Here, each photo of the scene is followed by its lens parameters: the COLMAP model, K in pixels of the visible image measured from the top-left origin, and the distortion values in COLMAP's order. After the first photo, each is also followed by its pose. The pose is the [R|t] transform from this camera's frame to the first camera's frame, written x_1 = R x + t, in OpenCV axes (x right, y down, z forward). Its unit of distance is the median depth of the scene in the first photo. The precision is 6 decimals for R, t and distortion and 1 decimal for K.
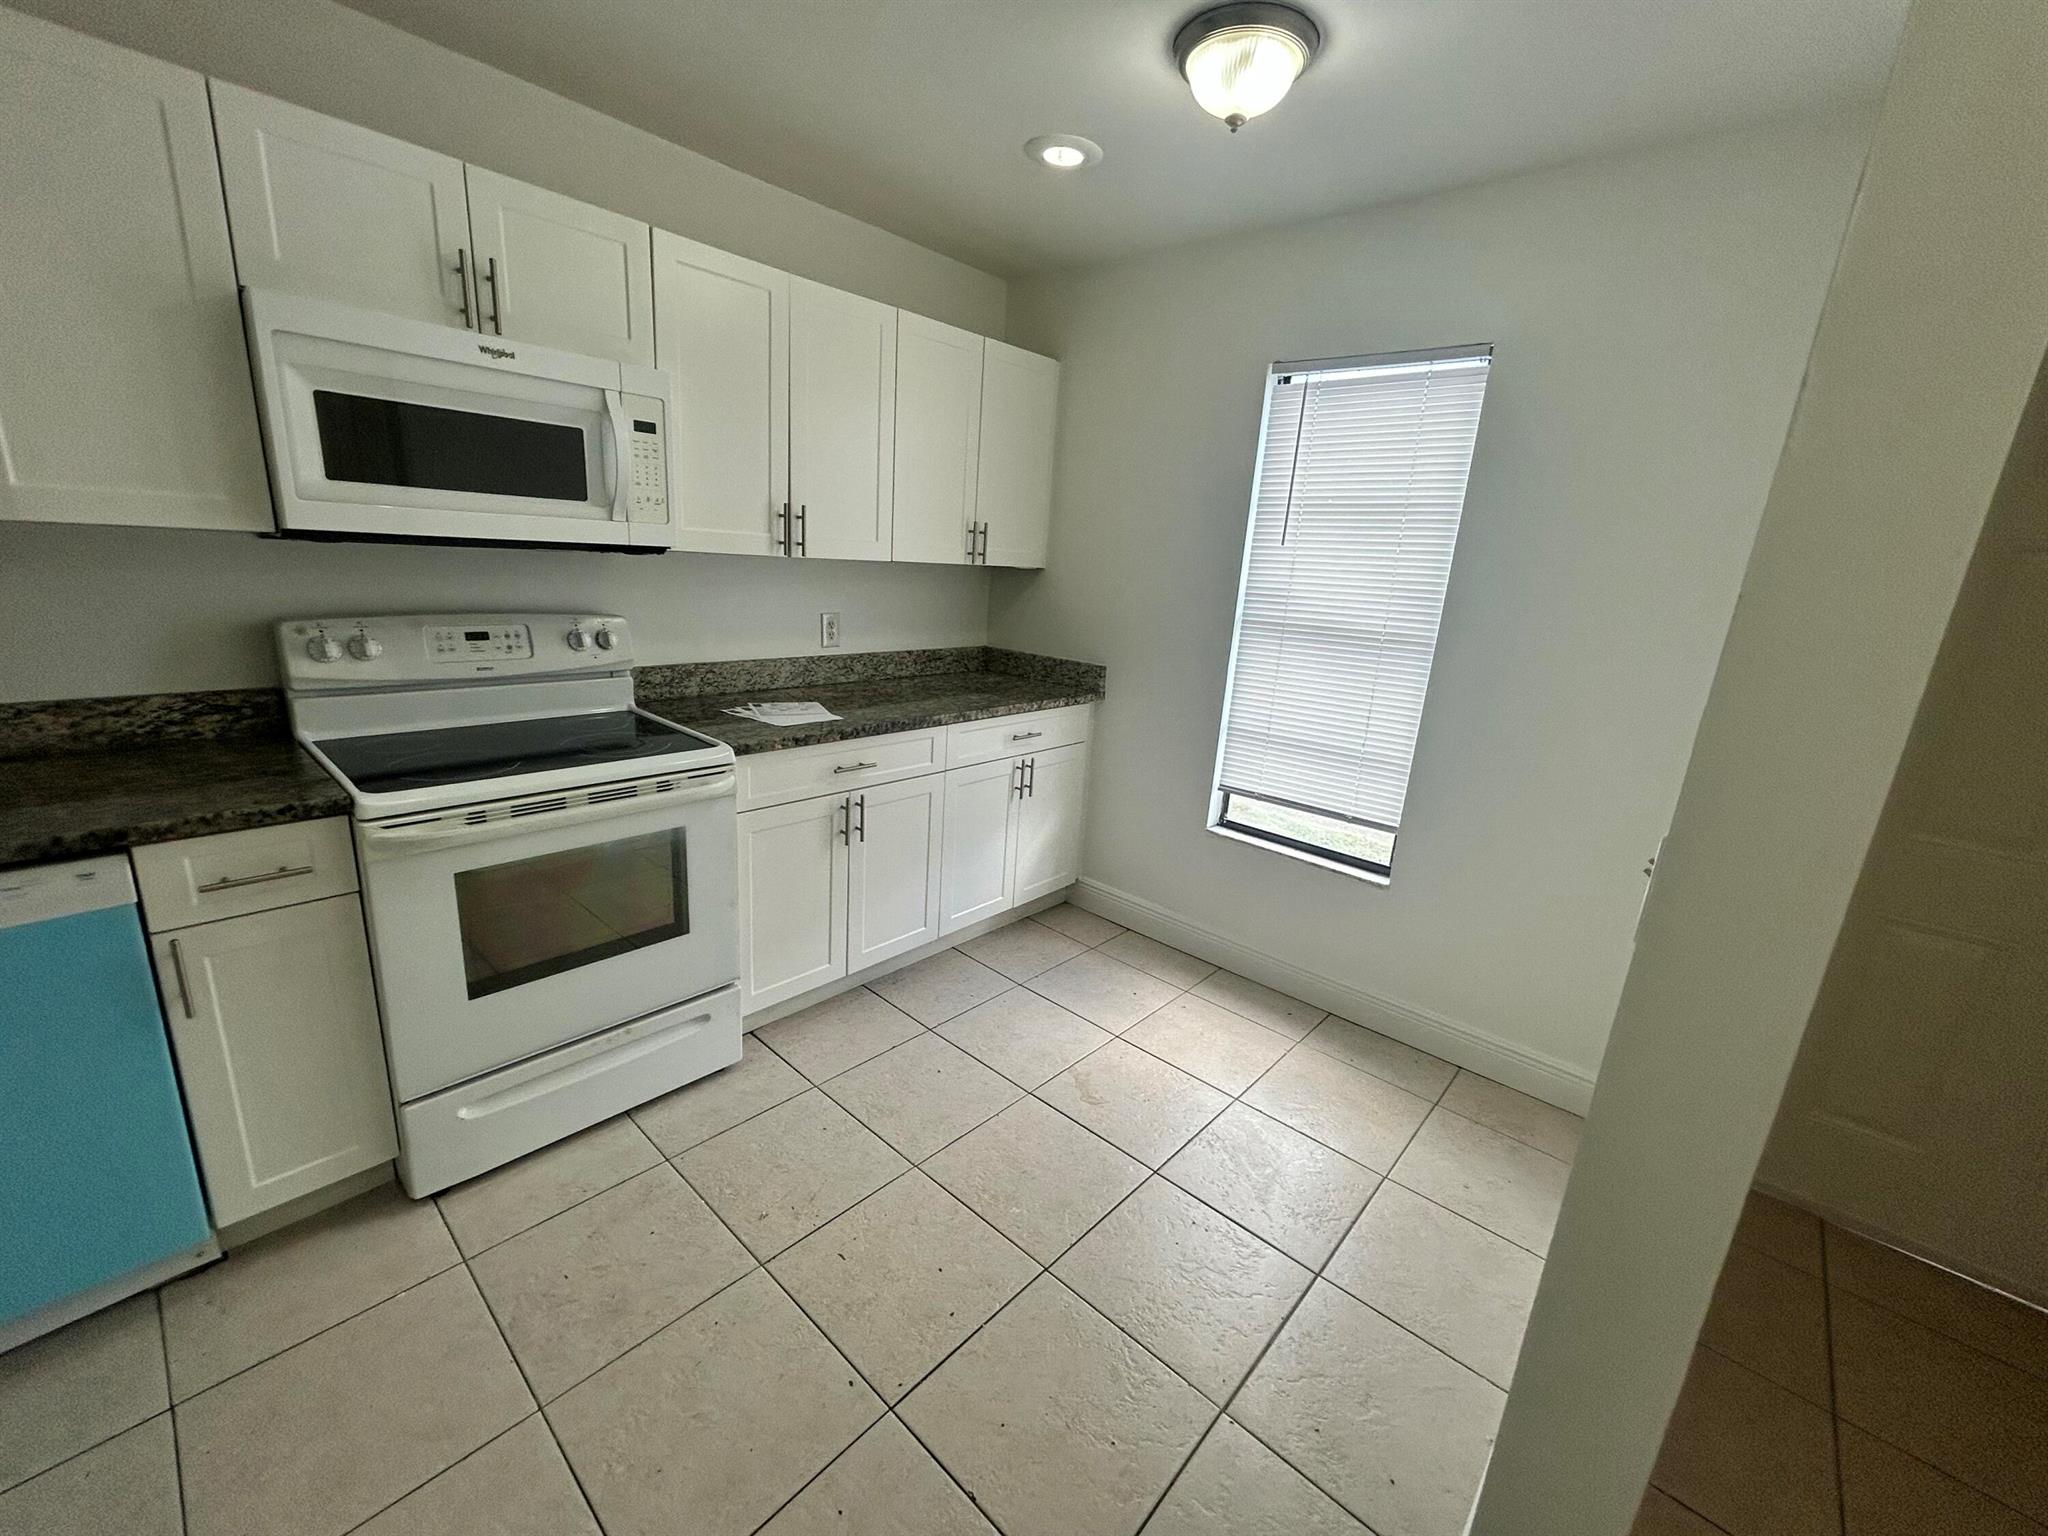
lens RADIAL K [[827.1, 0, 1019.6], [0, 827.1, 767.7], [0, 0, 1]] dist [0.001694, -0.000197]
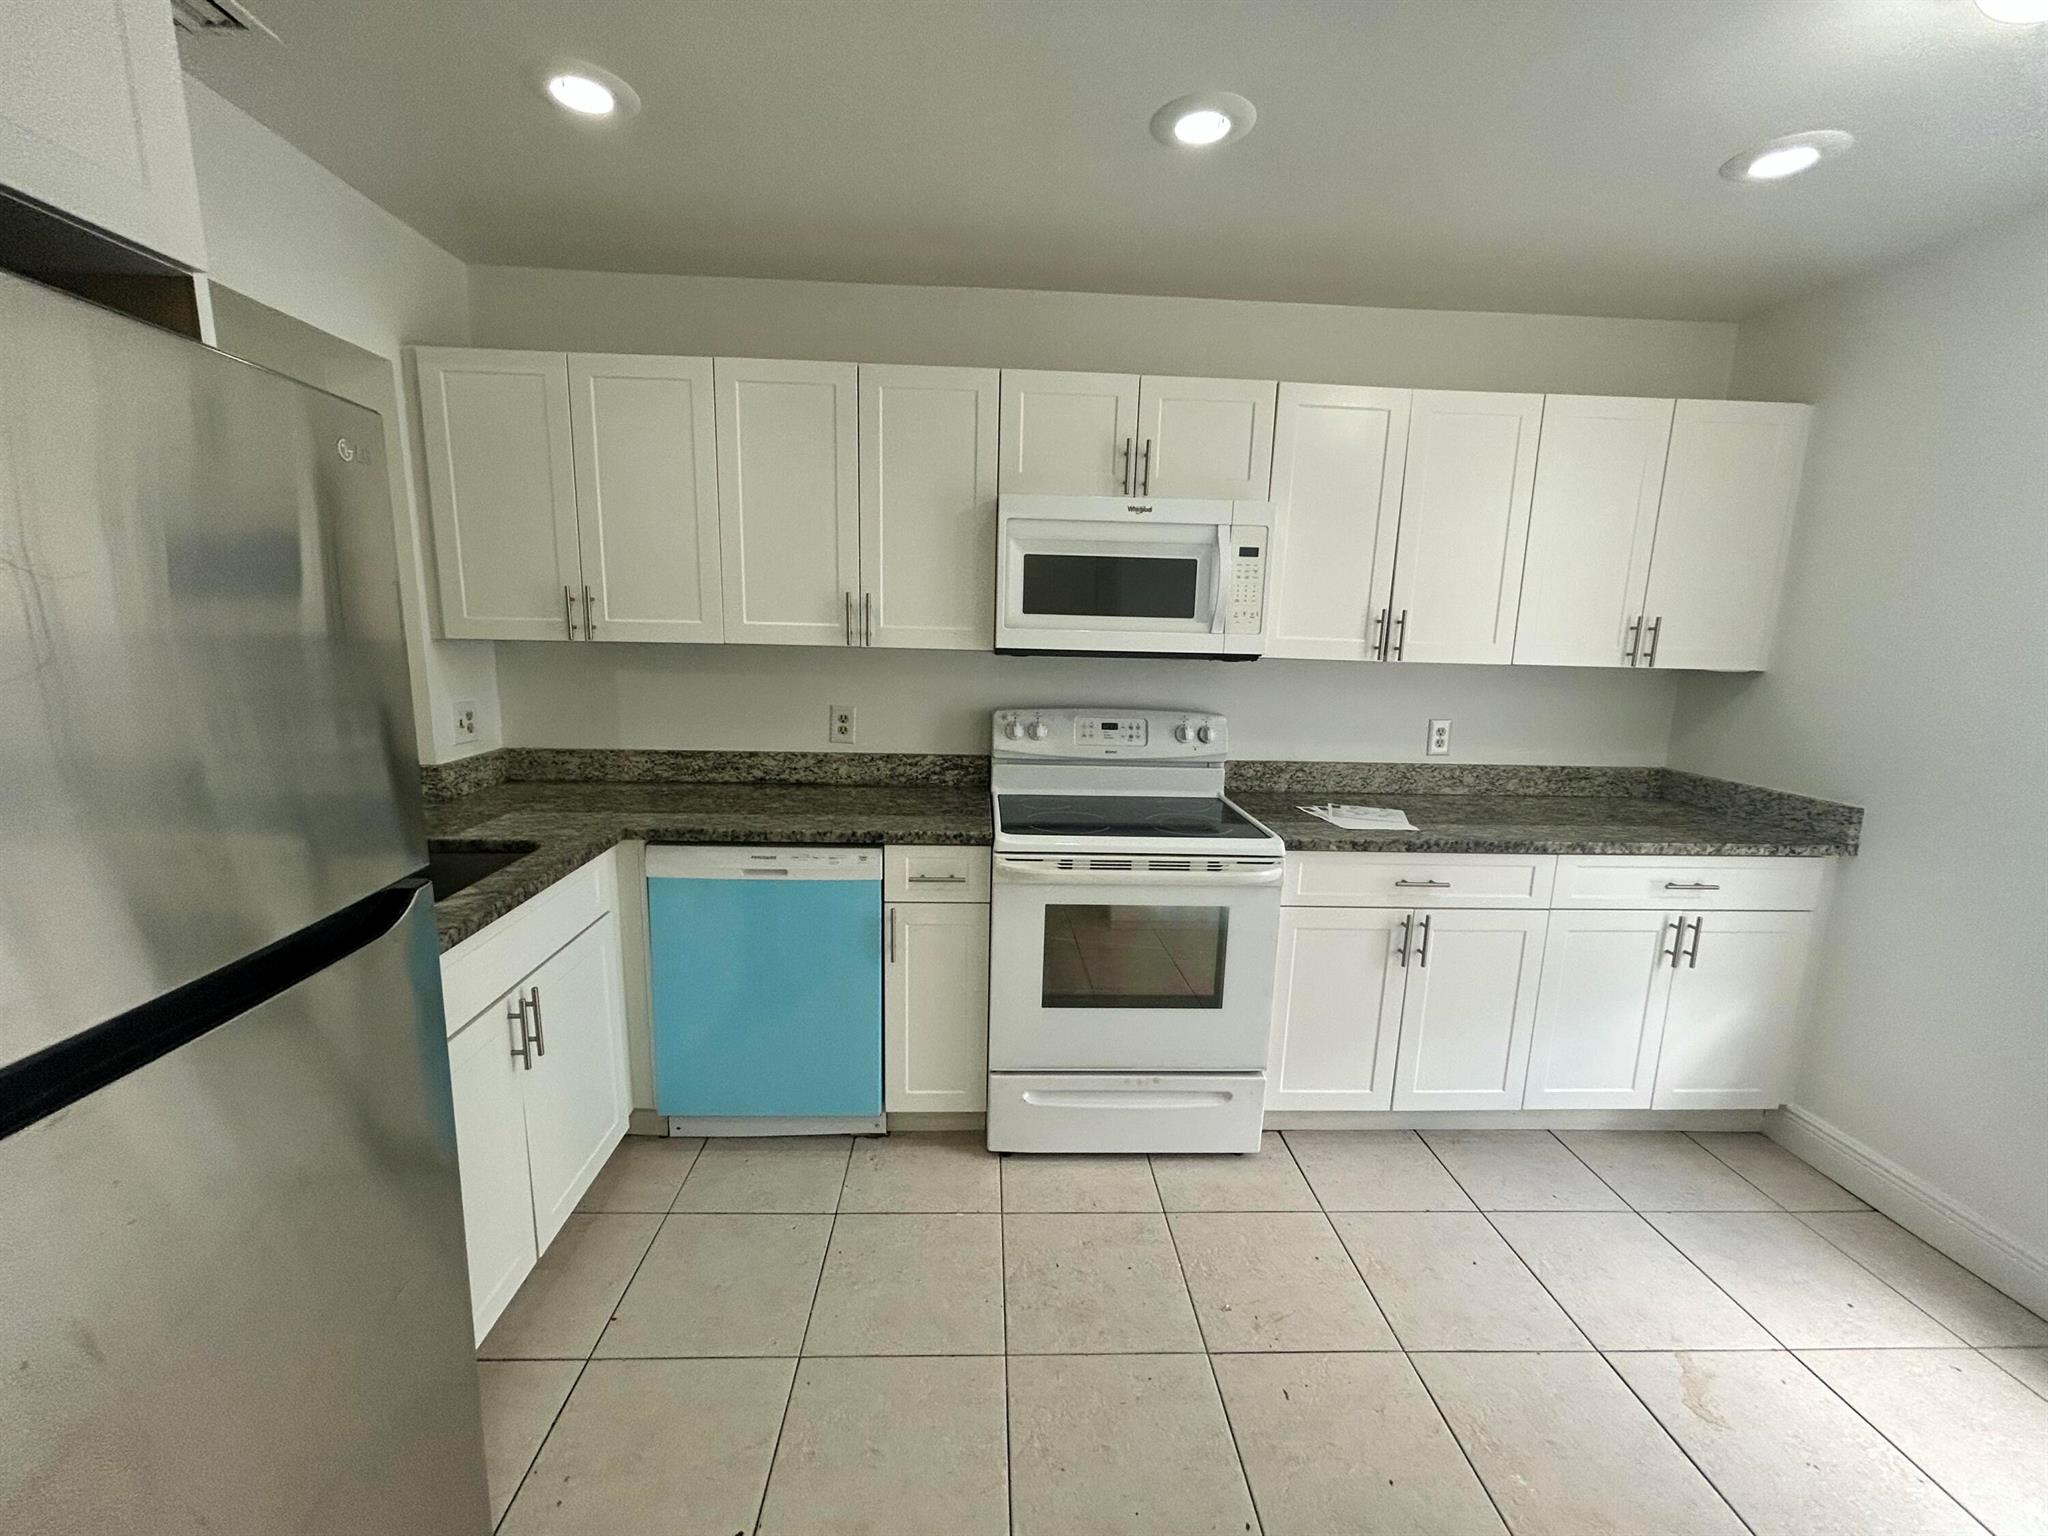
lens RADIAL K [[827.1, 0, 1019.6], [0, 827.1, 769.8], [0, 0, 1]] dist [0.001694, -0.000197]
pose [[0.702770, 0.075831, -0.707364, 0.151151], [-0.163569, 0.984888, -0.056925, 0.000761], [0.692358, 0.155708, 0.704554, 0.023505]]
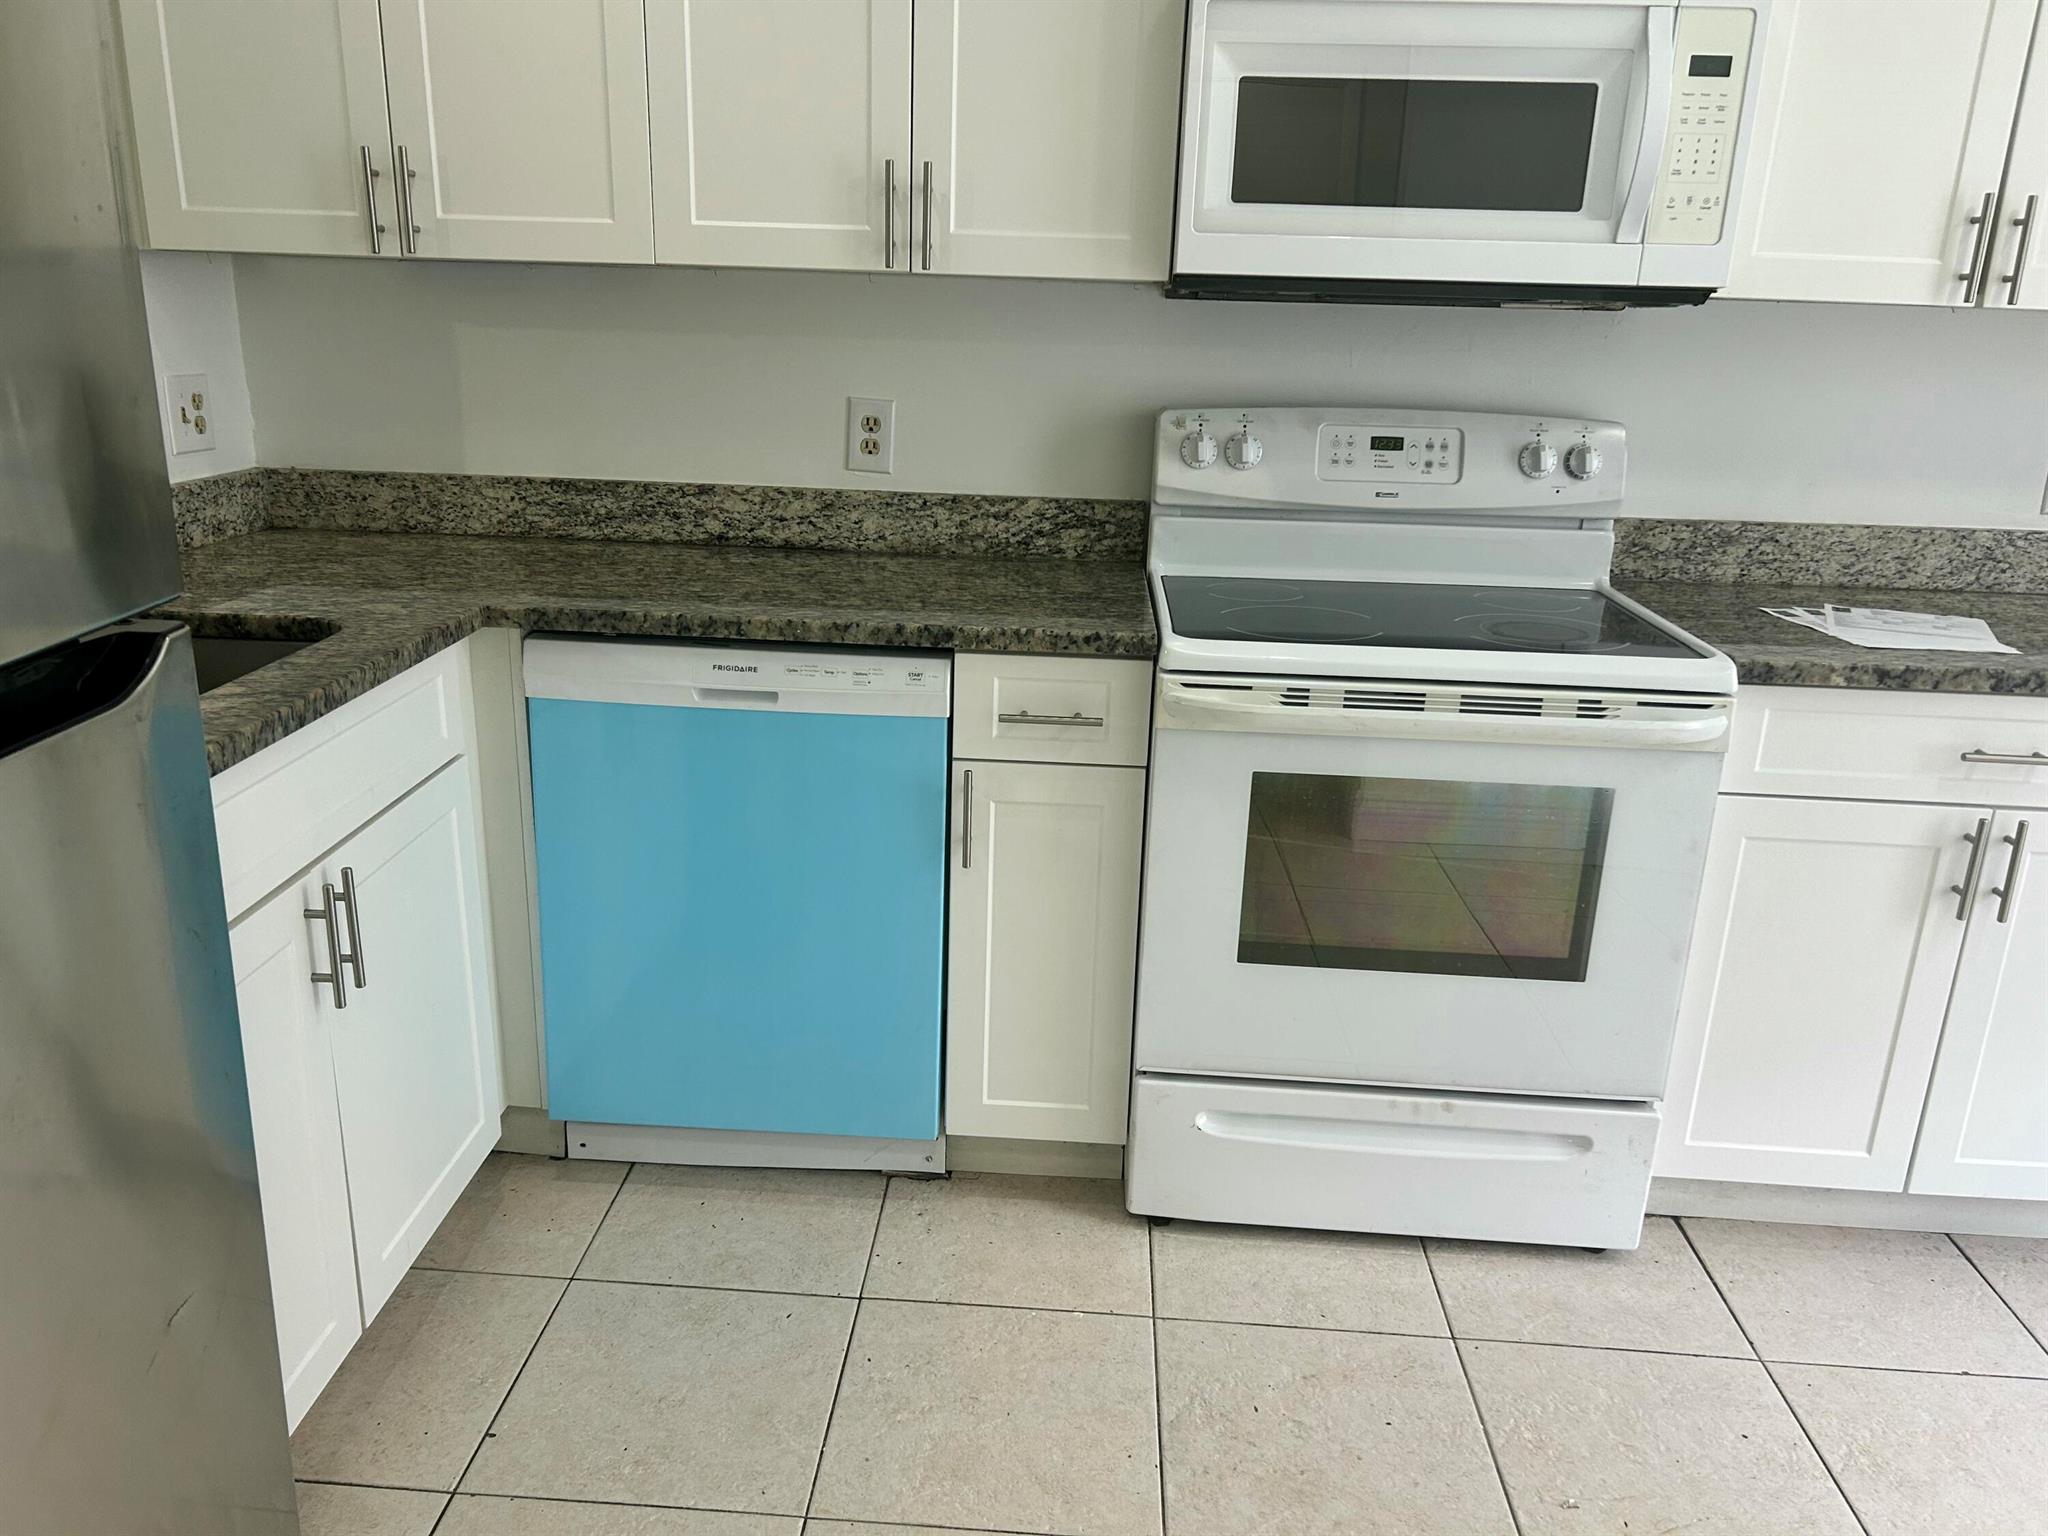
lens RADIAL K [[1542.2, 0, 1007.6], [0, 1542.2, 785.4], [0, 0, 1]] dist [0.051658, -0.050065]
pose [[0.627721, 0.189022, -0.755140, 0.126696], [-0.190400, 0.977888, 0.086506, 0.054876], [0.754794, 0.089477, 0.649831, 0.012898]]
